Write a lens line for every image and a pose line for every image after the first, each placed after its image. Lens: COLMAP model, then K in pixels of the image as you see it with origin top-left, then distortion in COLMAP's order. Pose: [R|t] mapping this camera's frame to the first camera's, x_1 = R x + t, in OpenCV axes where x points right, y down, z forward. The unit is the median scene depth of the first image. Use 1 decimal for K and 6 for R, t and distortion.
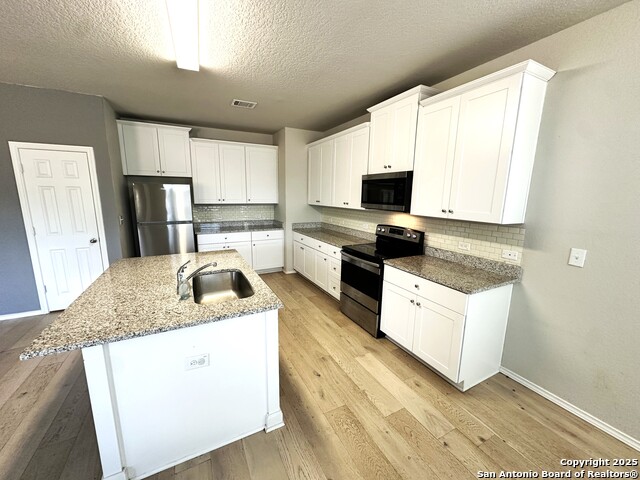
lens RADIAL K [[256.4, 0, 319.4], [0, 256.4, 240.1], [0, 0, 1]] dist [-0.002011, 0.000018]
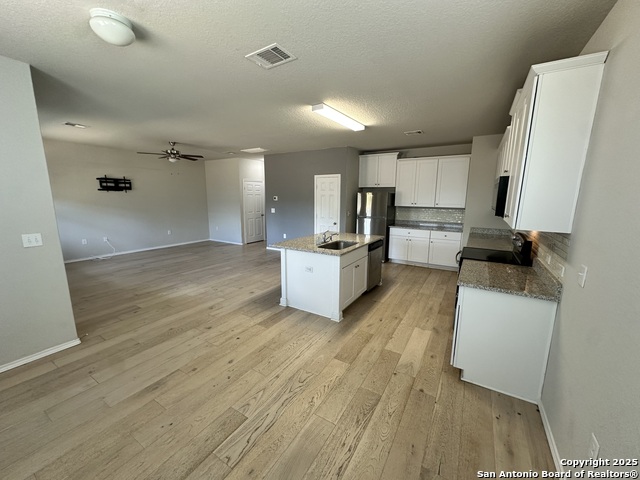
lens RADIAL K [[256.4, 0, 319.4], [0, 256.4, 240.1], [0, 0, 1]] dist [-0.002011, 0.000018]
pose [[0.516790, 0.138939, -0.844763, 0.598030], [-0.156225, 0.985480, 0.066510, 0.015706], [0.841737, 0.097601, 0.530992, -0.079495]]
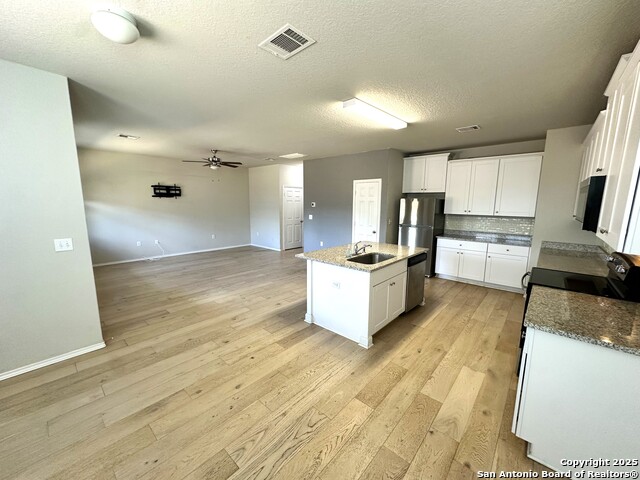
lens RADIAL K [[256.4, 0, 319.4], [0, 256.4, 240.1], [0, 0, 1]] dist [-0.002011, 0.000018]
pose [[0.355343, 0.131460, -0.925446, 0.535300], [-0.173110, 0.982190, 0.073052, -0.004350], [0.918566, 0.134245, 0.371771, 0.016752]]
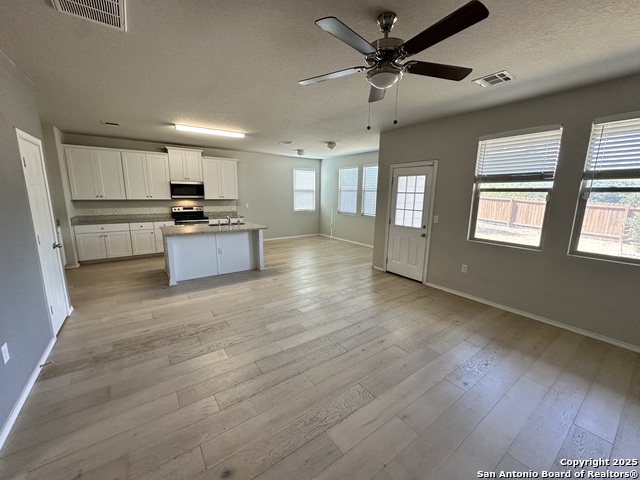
lens RADIAL K [[256.4, 0, 319.4], [0, 256.4, 240.1], [0, 0, 1]] dist [-0.002011, 0.000018]
pose [[-0.140931, -0.195669, 0.970491, -2.104695], [0.162574, 0.962393, 0.217645, -0.073299], [-0.976580, 0.188450, -0.103820, 0.214909]]
